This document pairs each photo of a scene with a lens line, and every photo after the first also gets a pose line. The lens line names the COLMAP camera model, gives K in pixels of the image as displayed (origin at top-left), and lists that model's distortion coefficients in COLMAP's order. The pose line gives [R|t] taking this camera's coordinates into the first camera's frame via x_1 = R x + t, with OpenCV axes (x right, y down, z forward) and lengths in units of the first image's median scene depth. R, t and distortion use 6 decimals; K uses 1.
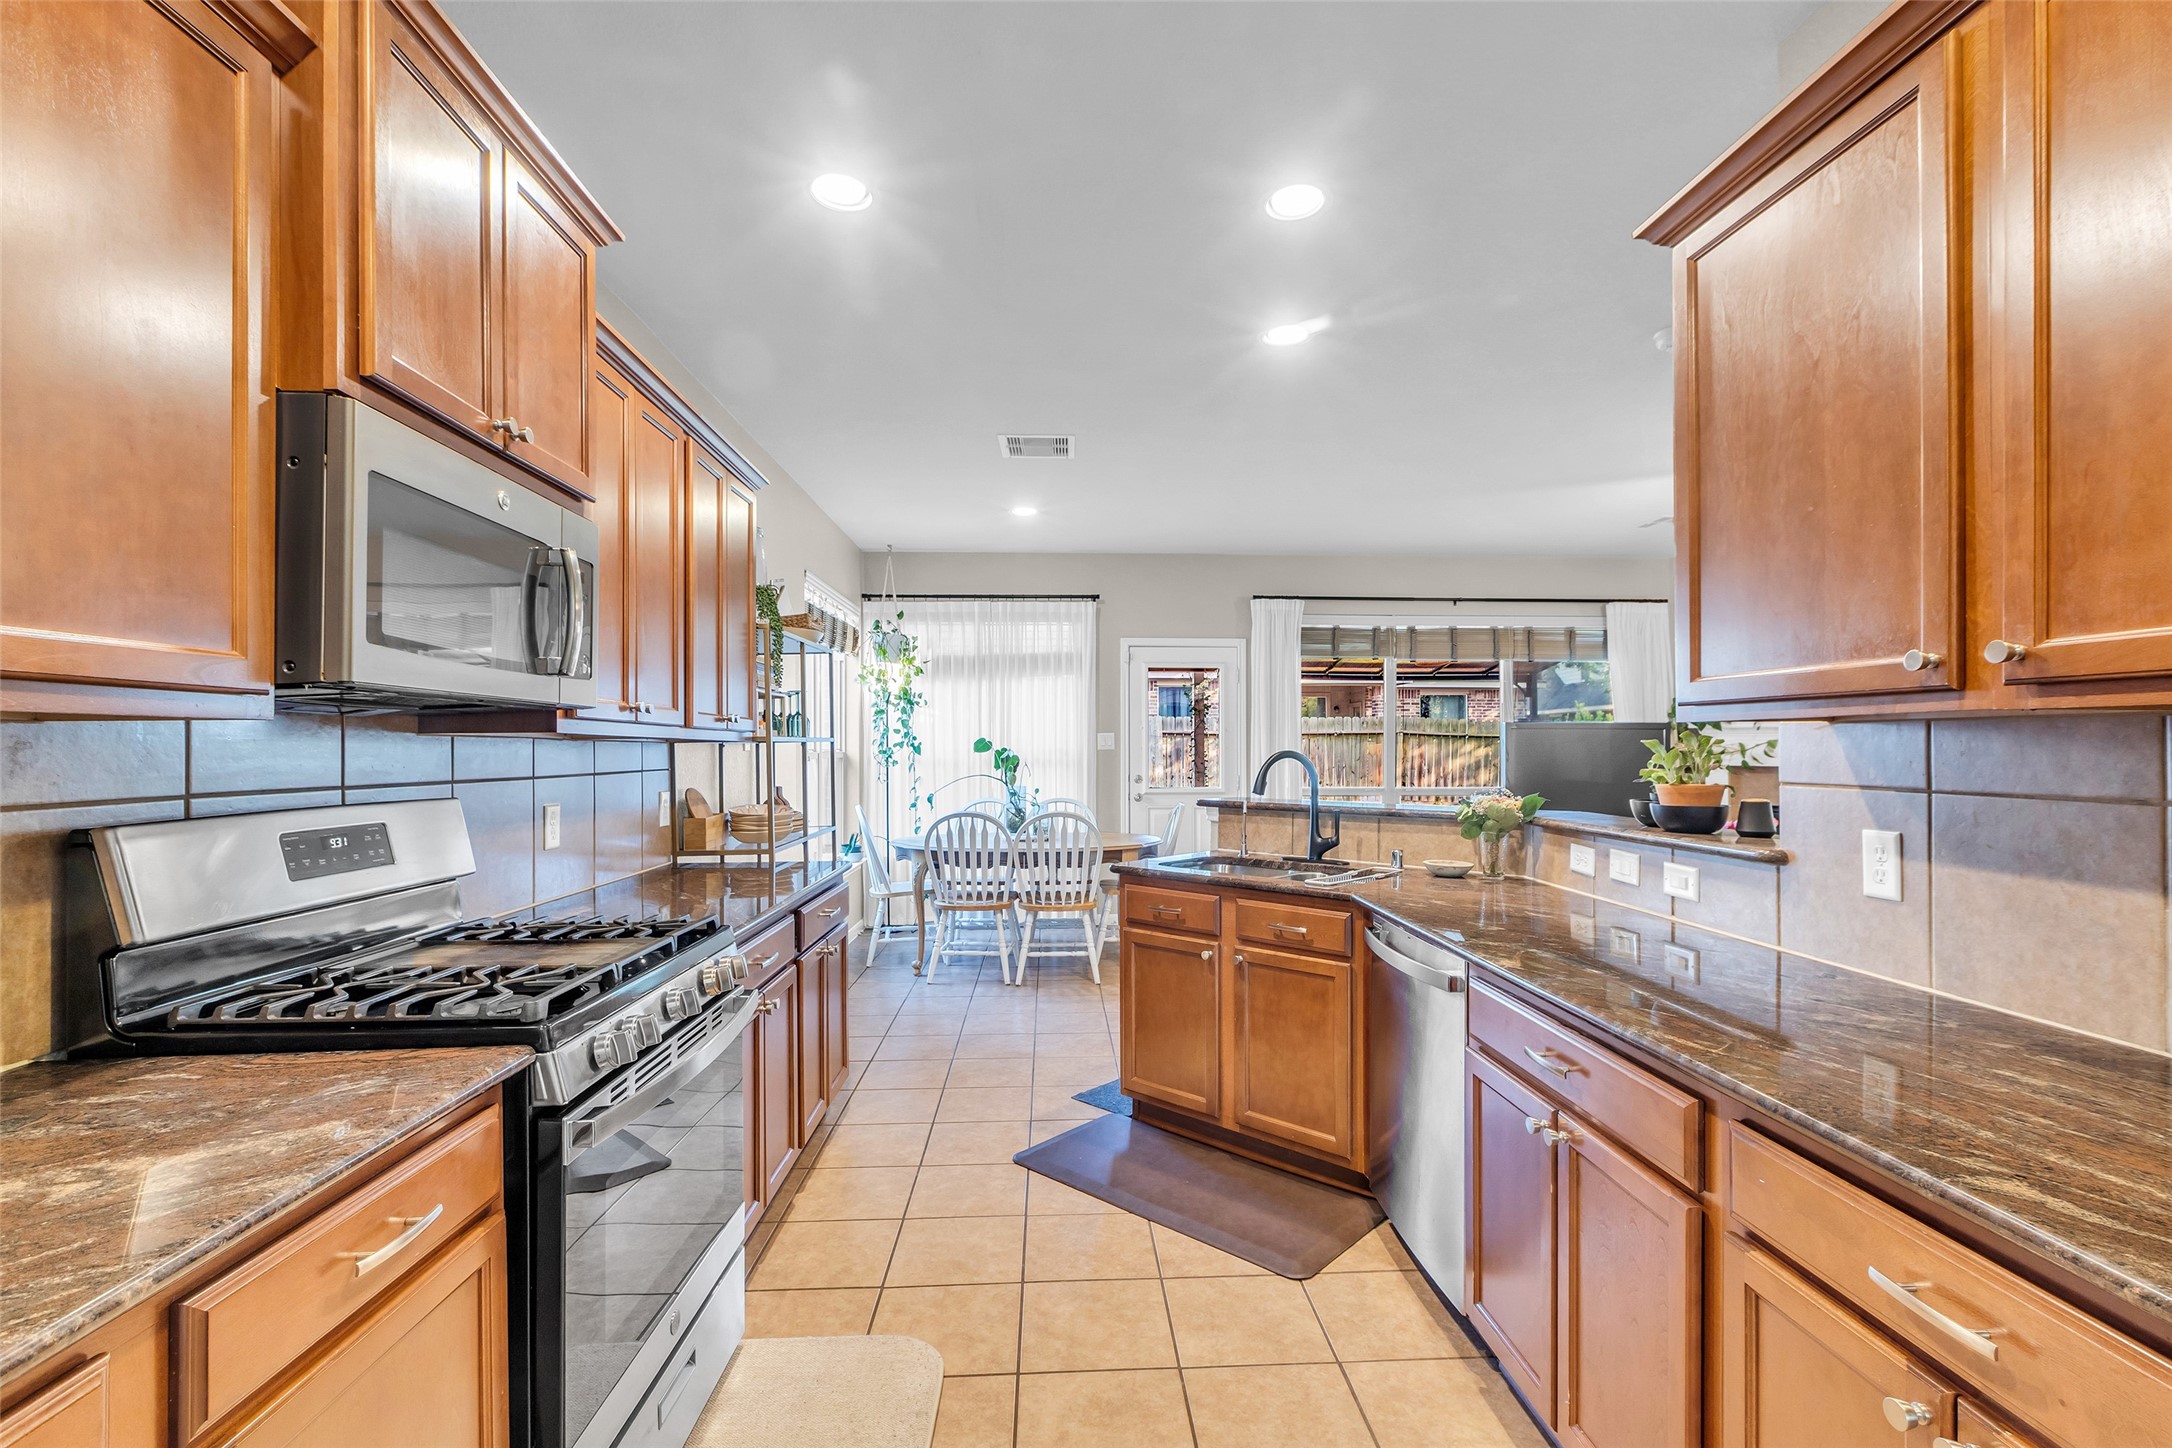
lens RADIAL K [[967.3, 0, 1116.7], [0, 967.3, 737.7], [0, 0, 1]] dist [0.003016, -0.000616]
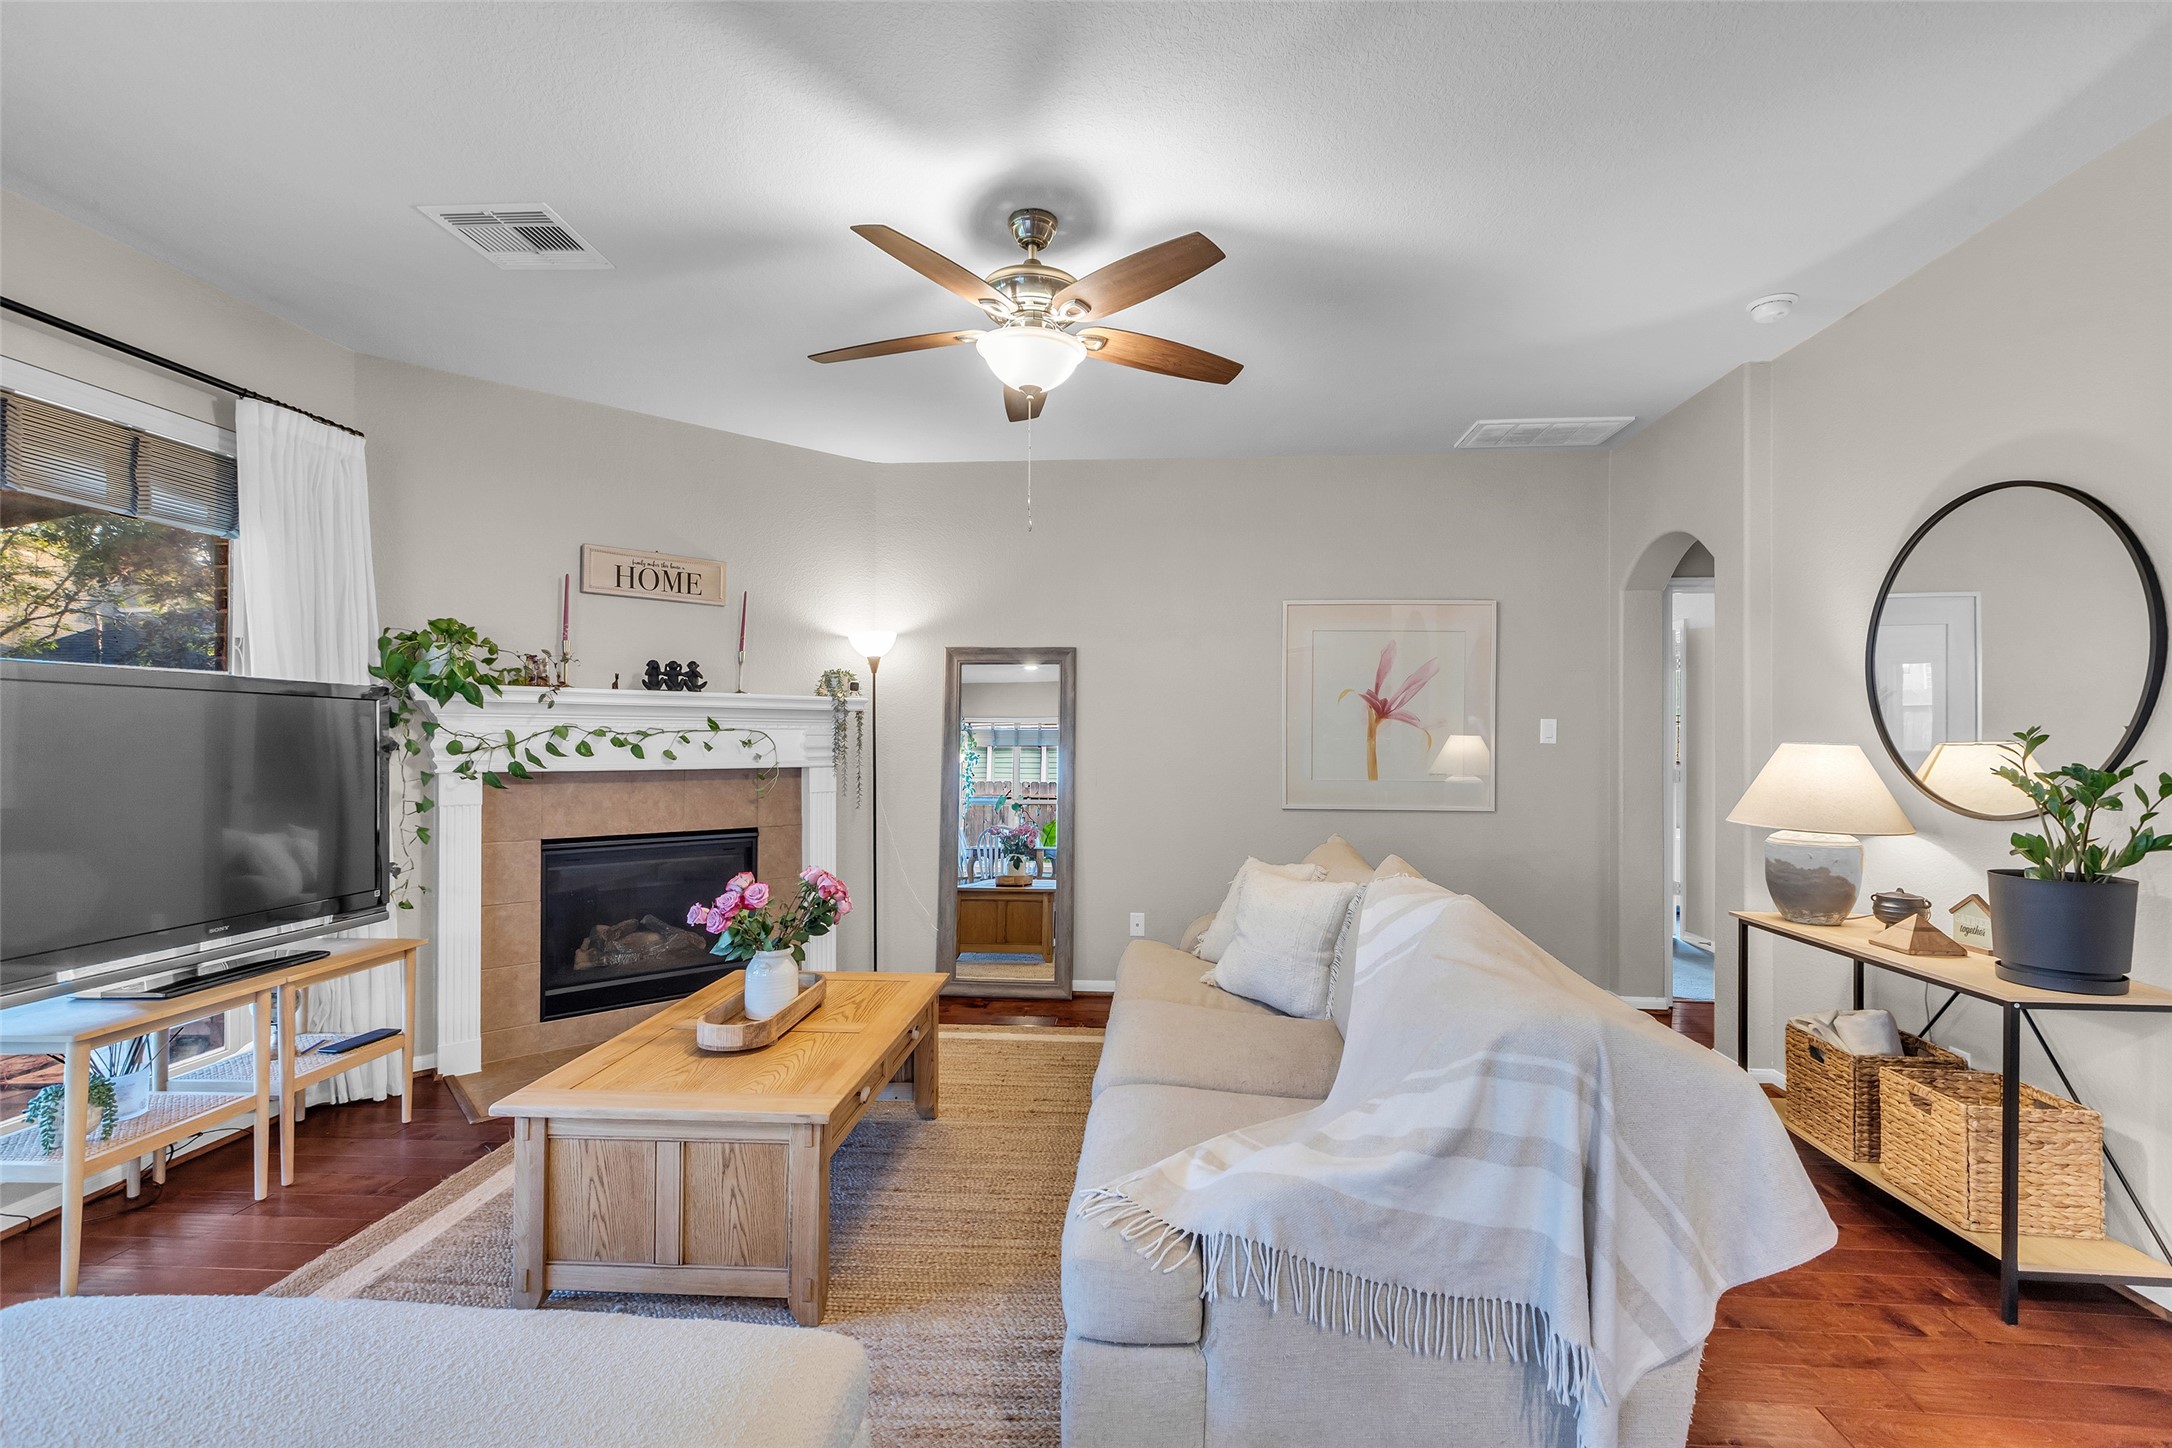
lens RADIAL K [[967.3, 0, 1089.6], [0, 967.3, 732.8], [0, 0, 1]] dist [0.003016, -0.000616]
pose [[0.138463, 0.006282, 0.990348, 0.345229], [-0.007862, 0.999955, -0.005244, 0.015683], [-0.990336, -0.007060, 0.138506, 1.433806]]
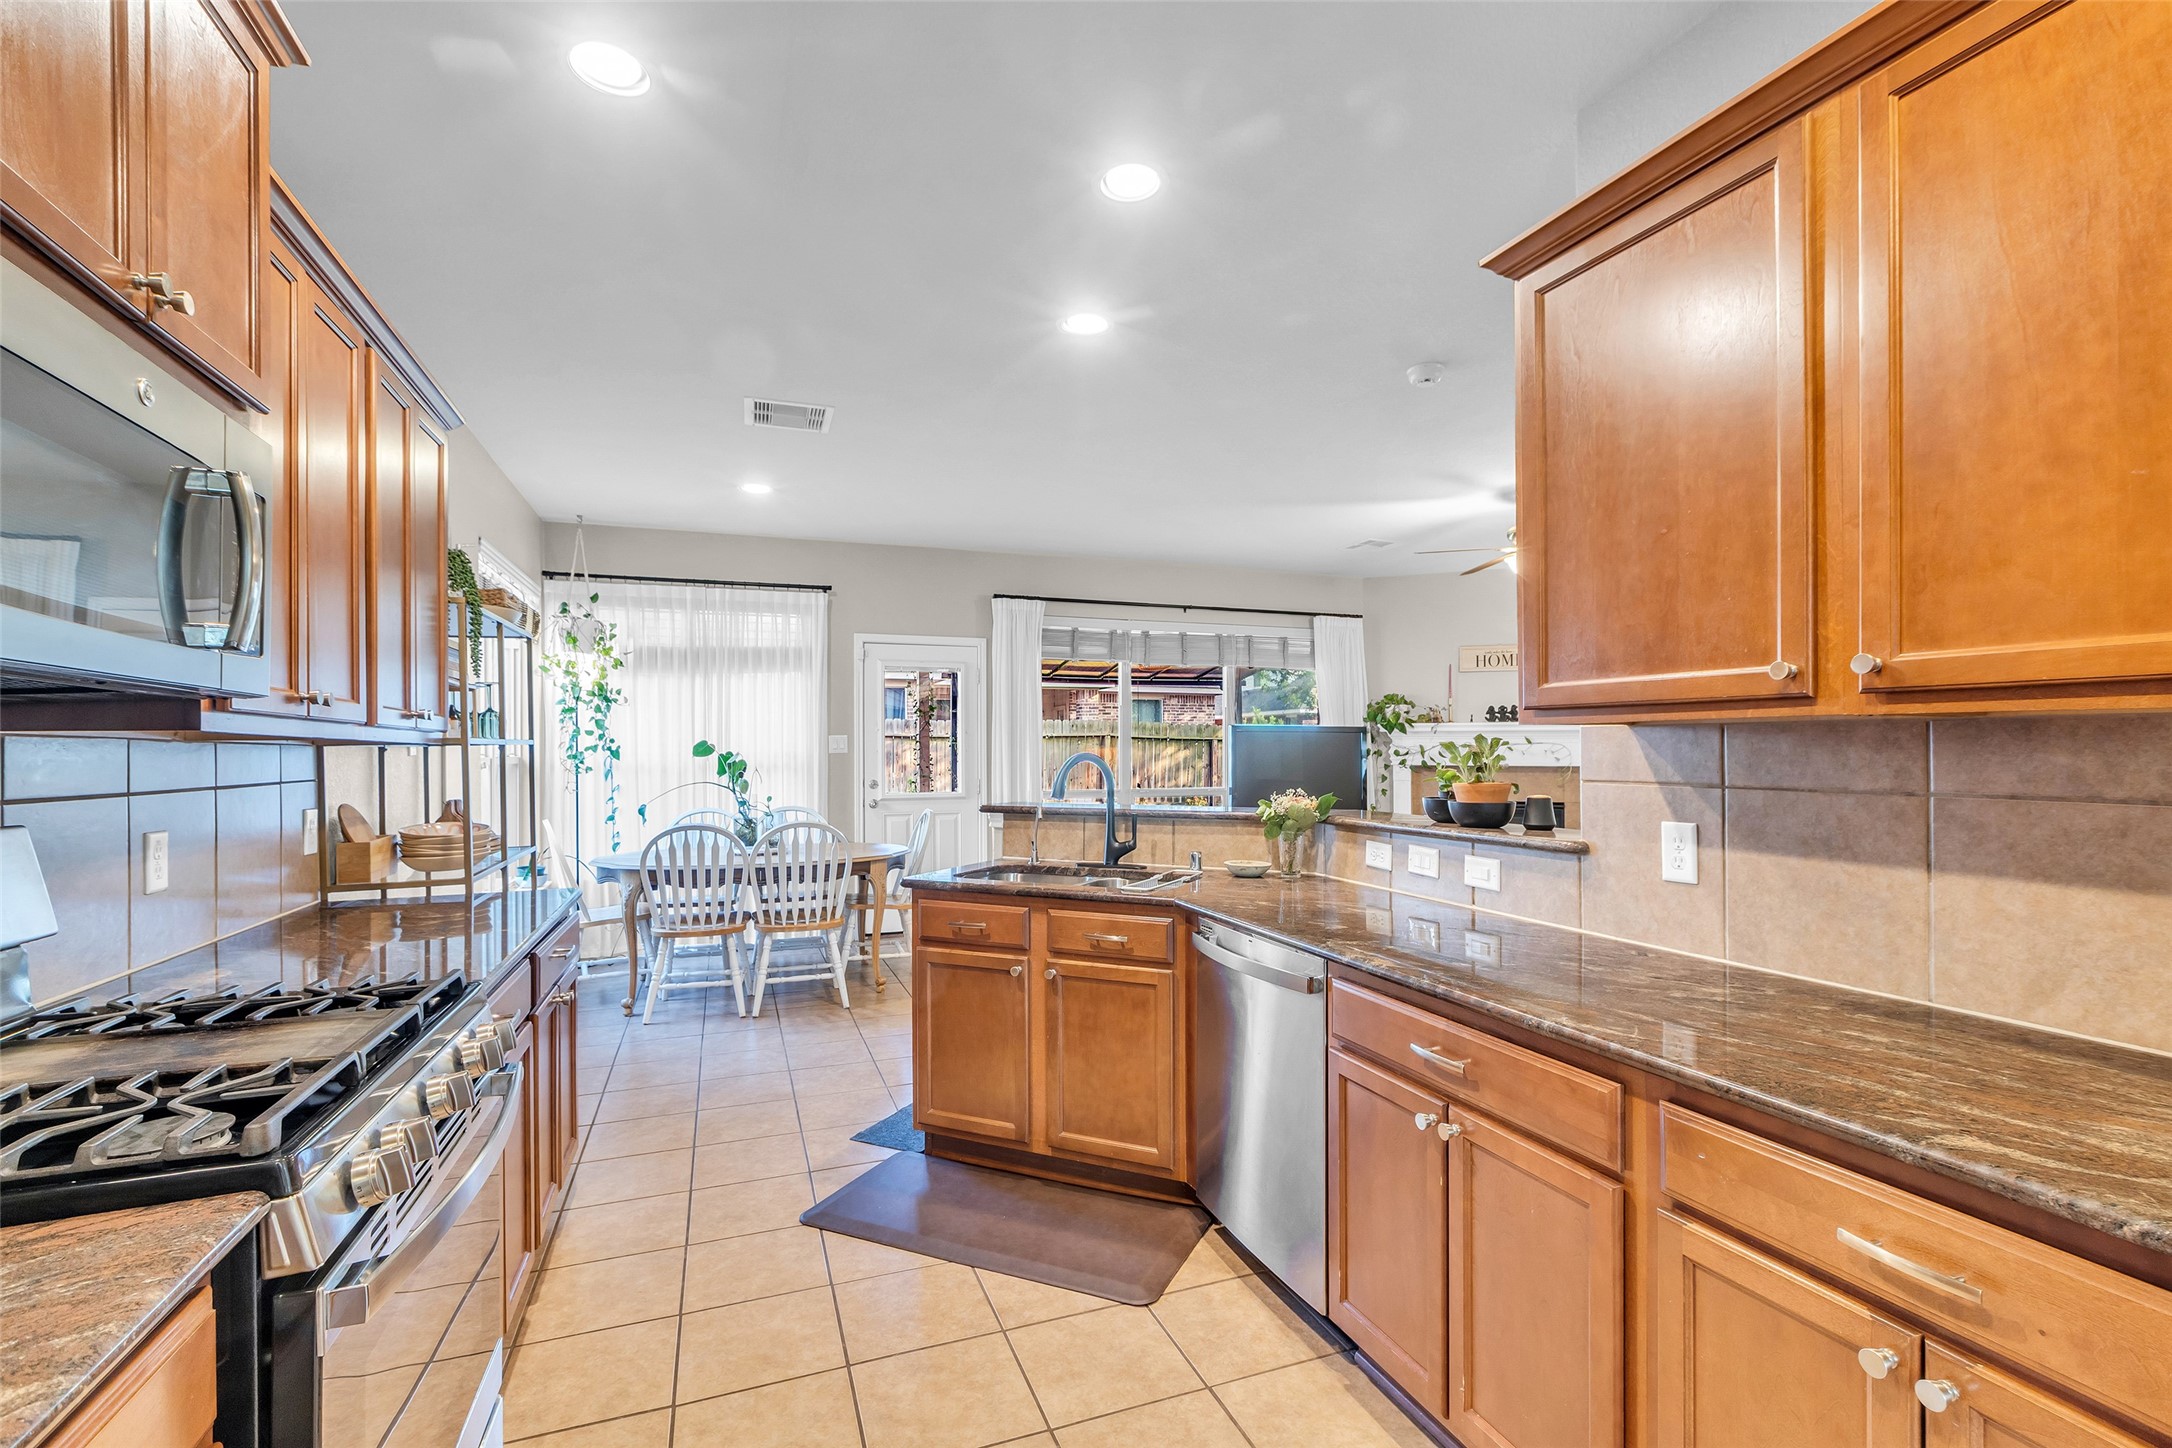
lens RADIAL K [[967.3, 0, 1096.3], [0, 967.3, 740.0], [0, 0, 1]] dist [0.003016, -0.000616]
pose [[0.950941, 0.001184, 0.309369, -0.157071], [-0.000921, 0.999999, -0.000995, 0.001443], [-0.309370, 0.000661, 0.950941, 0.104923]]
